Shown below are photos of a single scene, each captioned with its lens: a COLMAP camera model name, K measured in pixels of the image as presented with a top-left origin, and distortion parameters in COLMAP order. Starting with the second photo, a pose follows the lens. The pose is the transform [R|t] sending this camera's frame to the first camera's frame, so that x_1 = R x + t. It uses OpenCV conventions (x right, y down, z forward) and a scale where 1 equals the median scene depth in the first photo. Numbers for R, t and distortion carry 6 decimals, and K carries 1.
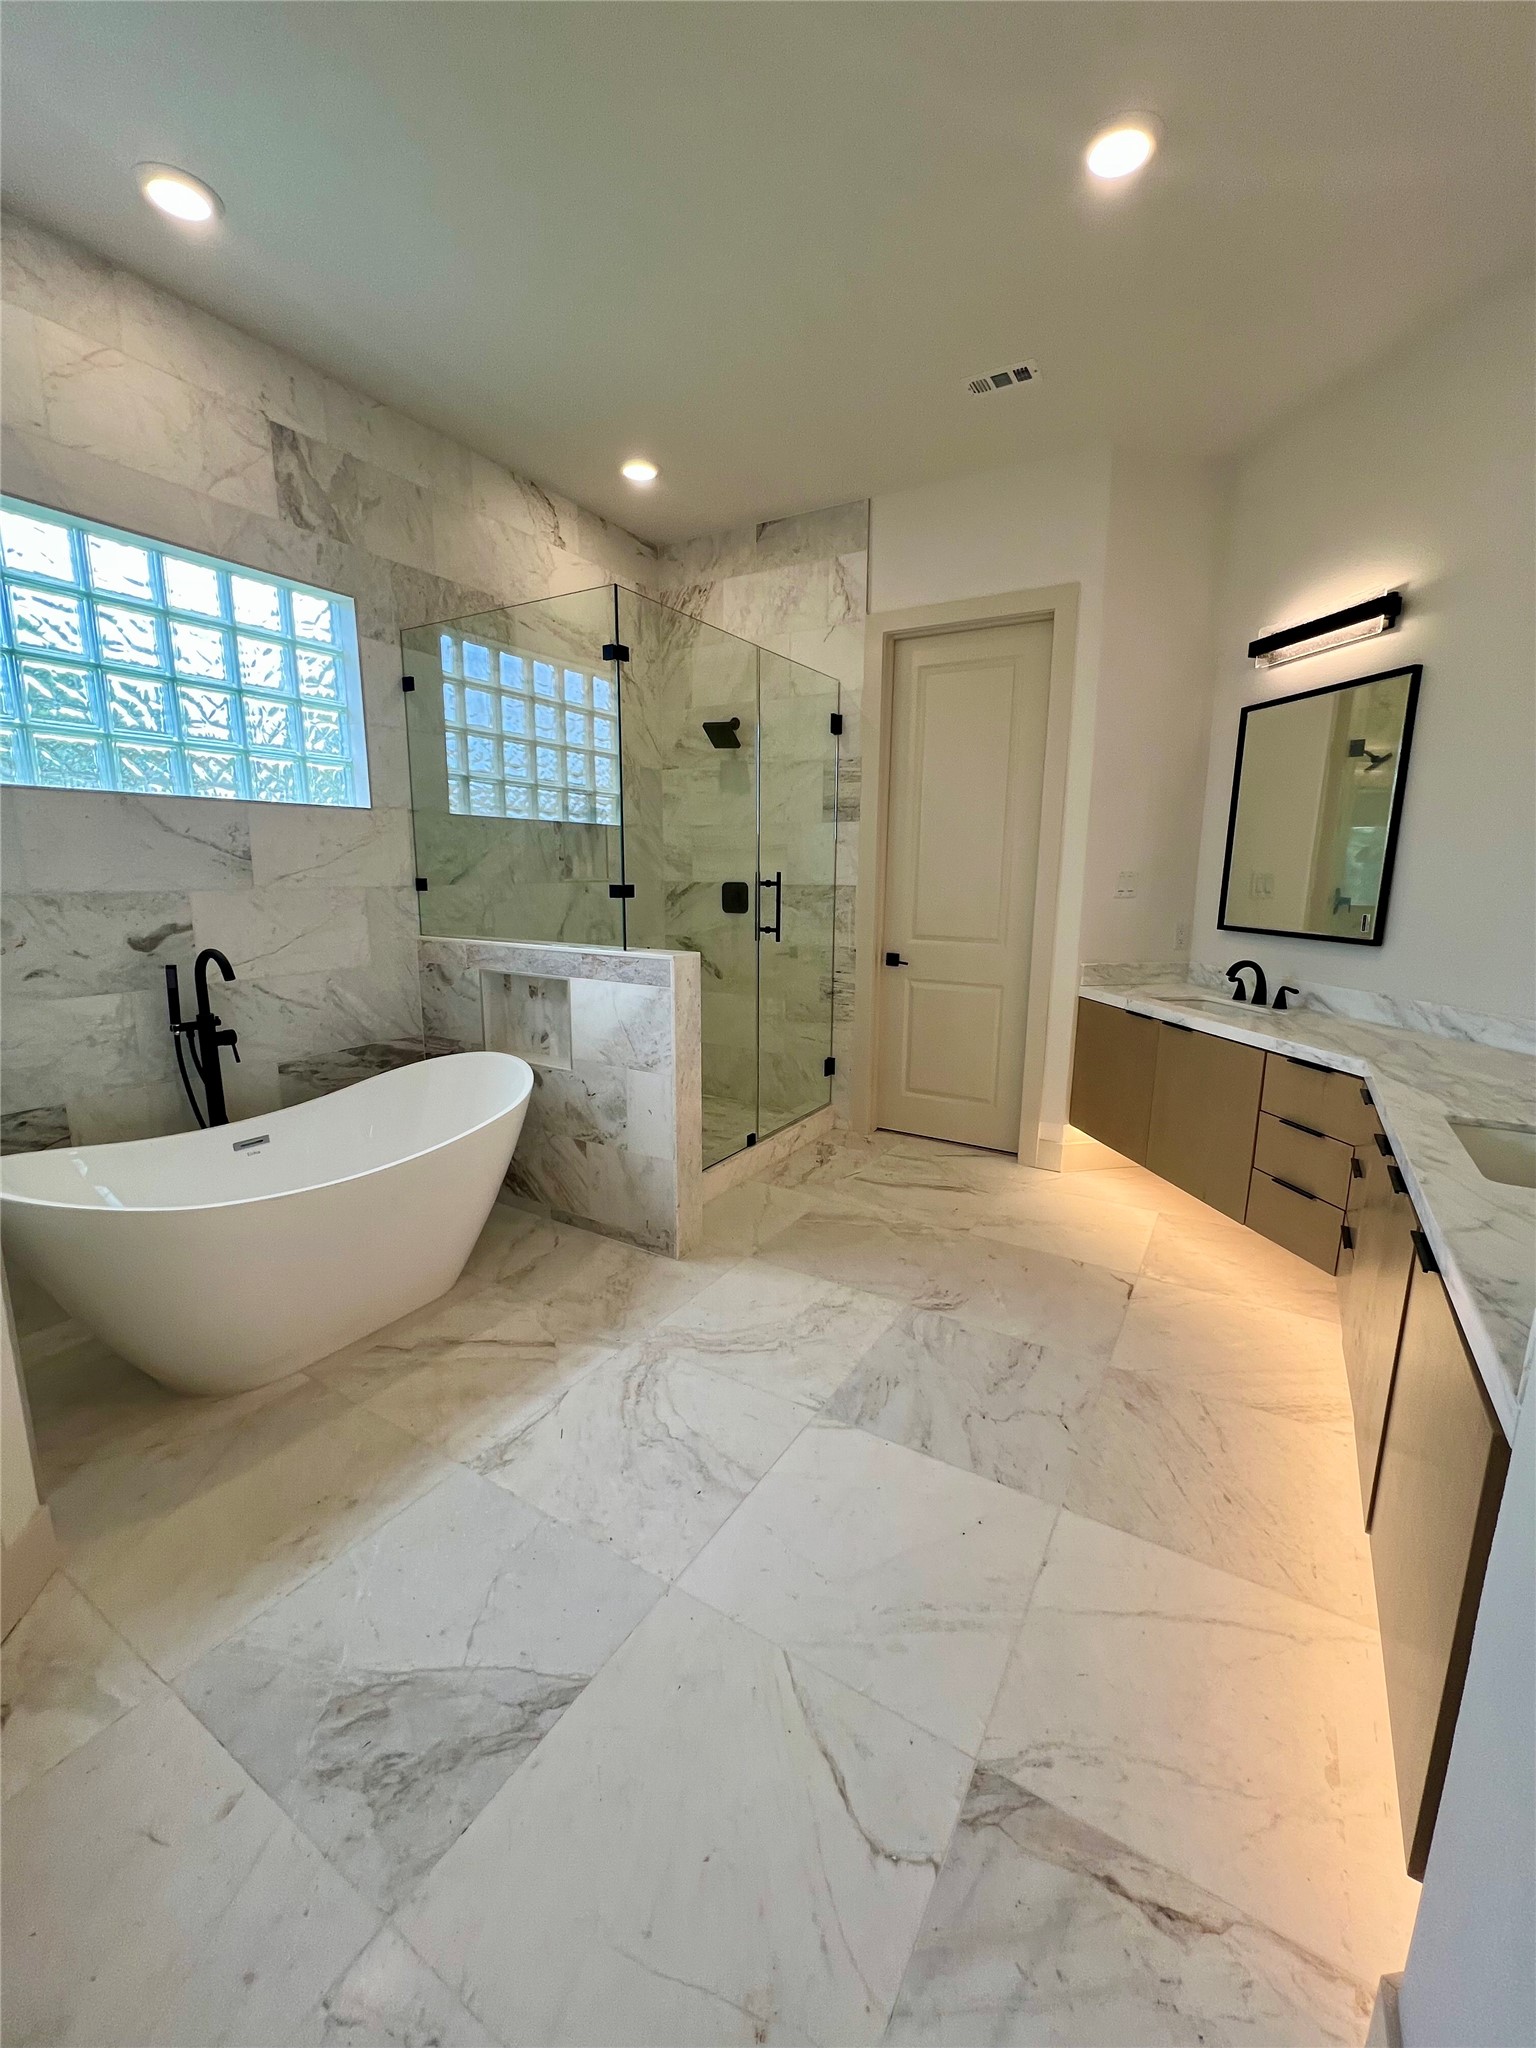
lens RADIAL K [[814.3, 0, 768.0], [0, 814.3, 1024.0], [0, 0, 1]] dist [-0.002688, 0.000002]
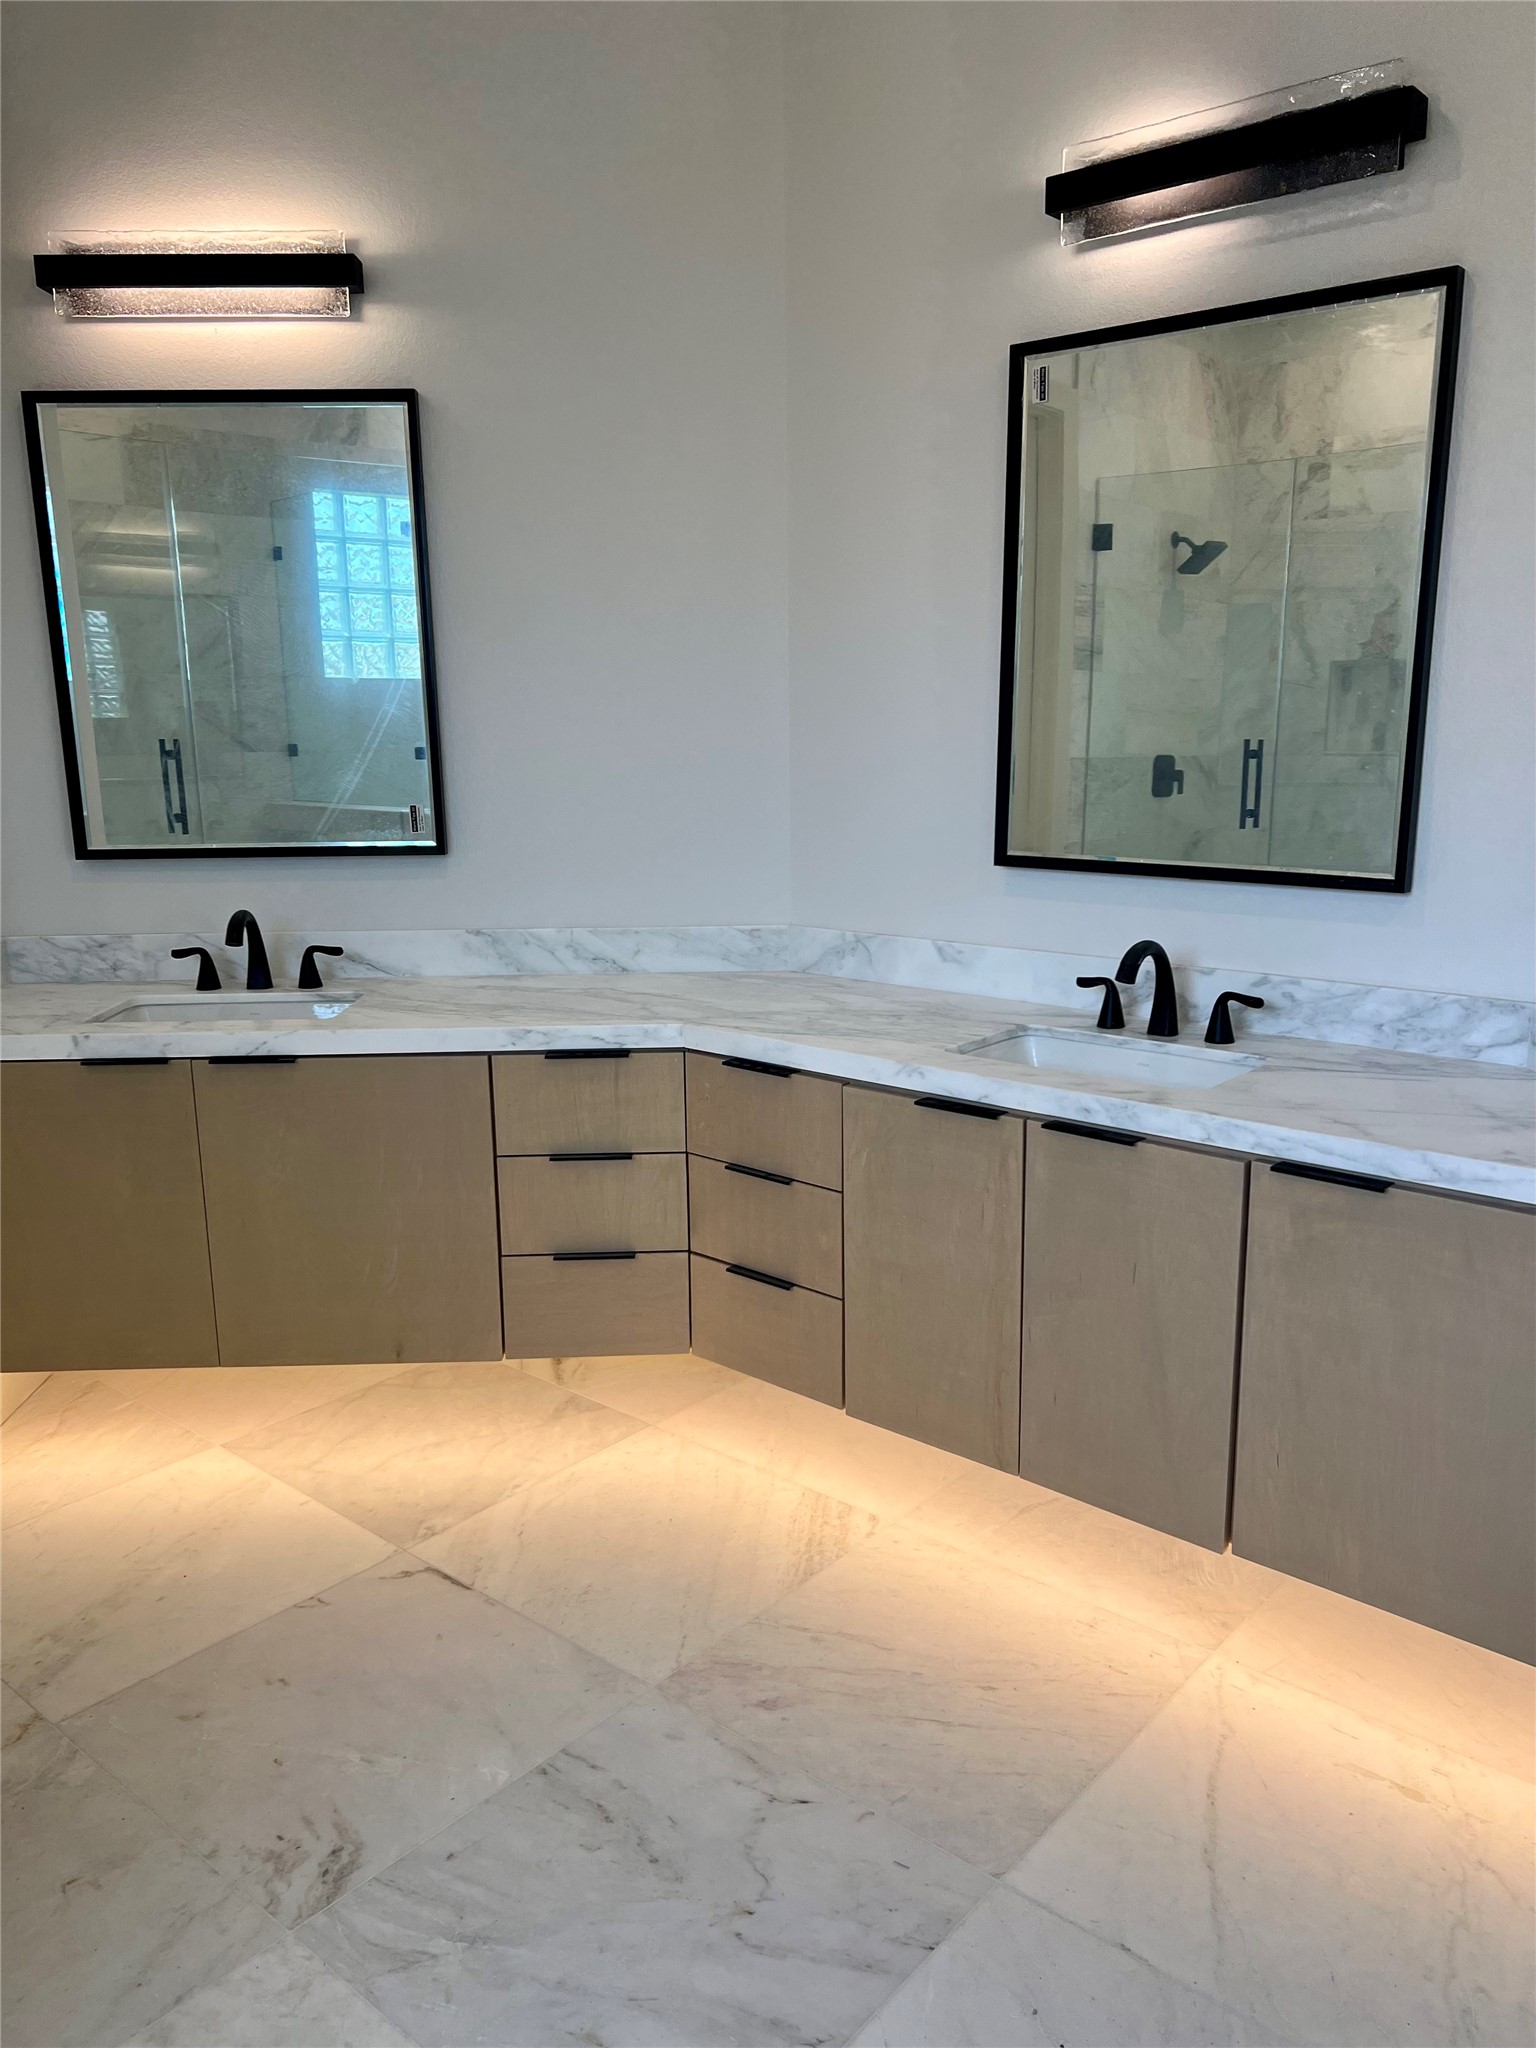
lens RADIAL K [[1586.7, 0, 770.6], [0, 1586.7, 1058.2], [0, 0, 1]] dist [0.004043, 0.001881]
pose [[0.154704, -0.246002, 0.956844, -0.365890], [0.197235, 0.956698, 0.214075, -0.145422], [-0.968073, 0.155605, 0.196525, 0.515146]]
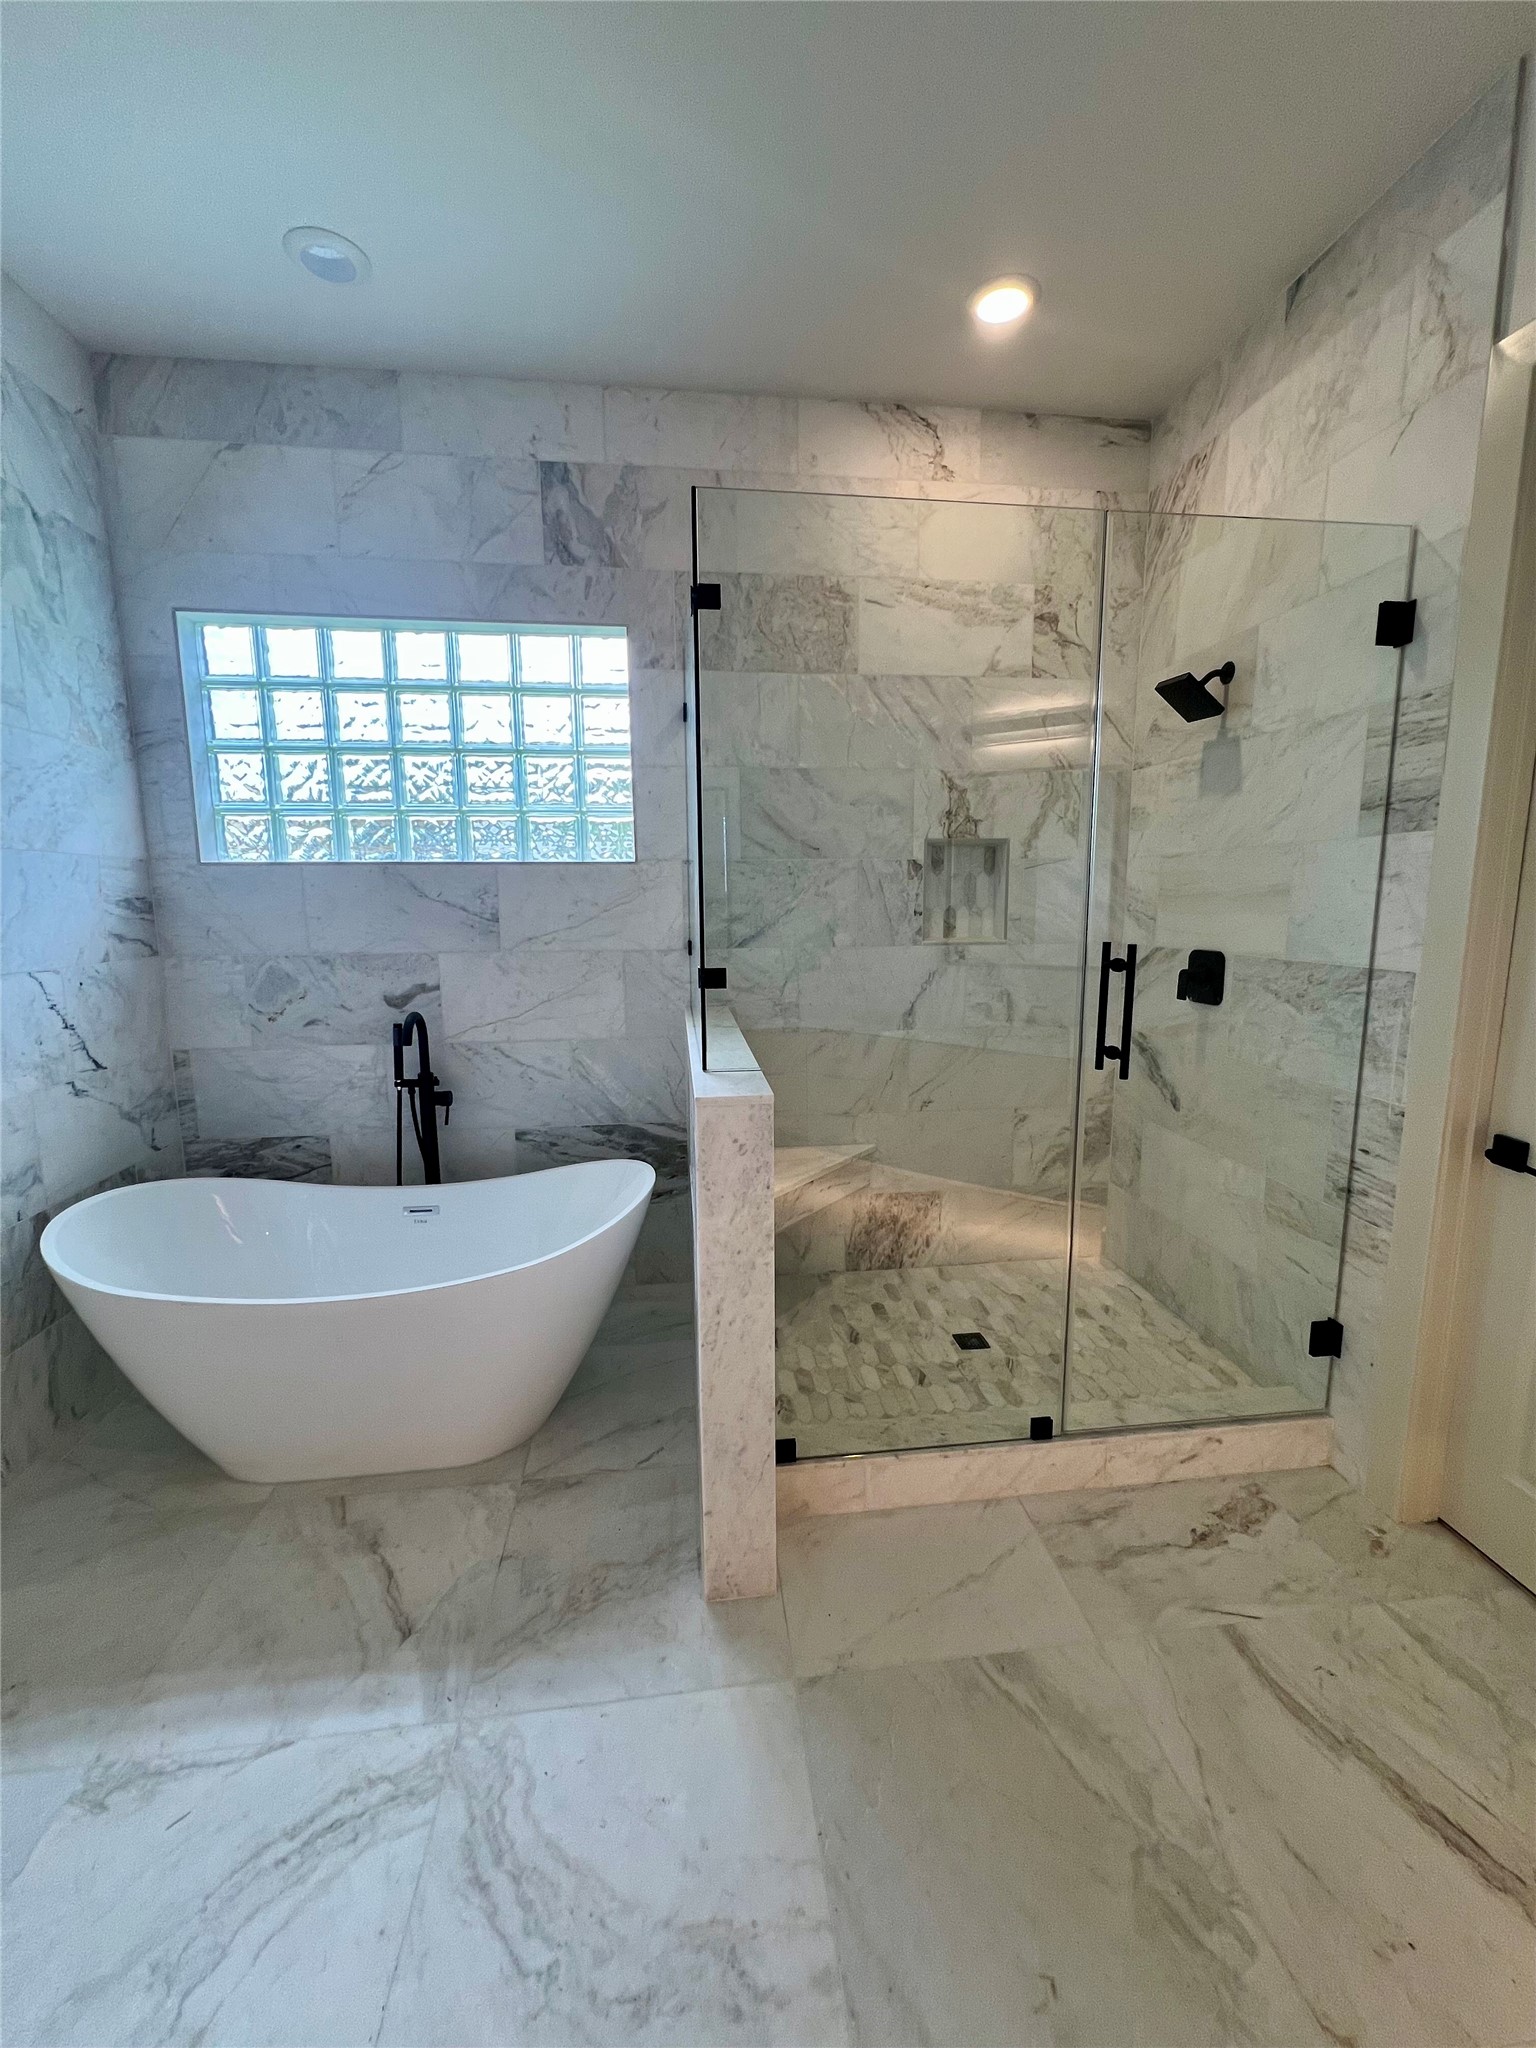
lens RADIAL K [[814.3, 0, 768.0], [0, 814.3, 1024.0], [0, 0, 1]] dist [-0.002688, 0.000002]
pose [[0.621732, 0.106014, -0.776022, 0.326897], [-0.139287, 0.989970, 0.023648, -0.142519], [0.770745, 0.093387, 0.630262, 0.617695]]
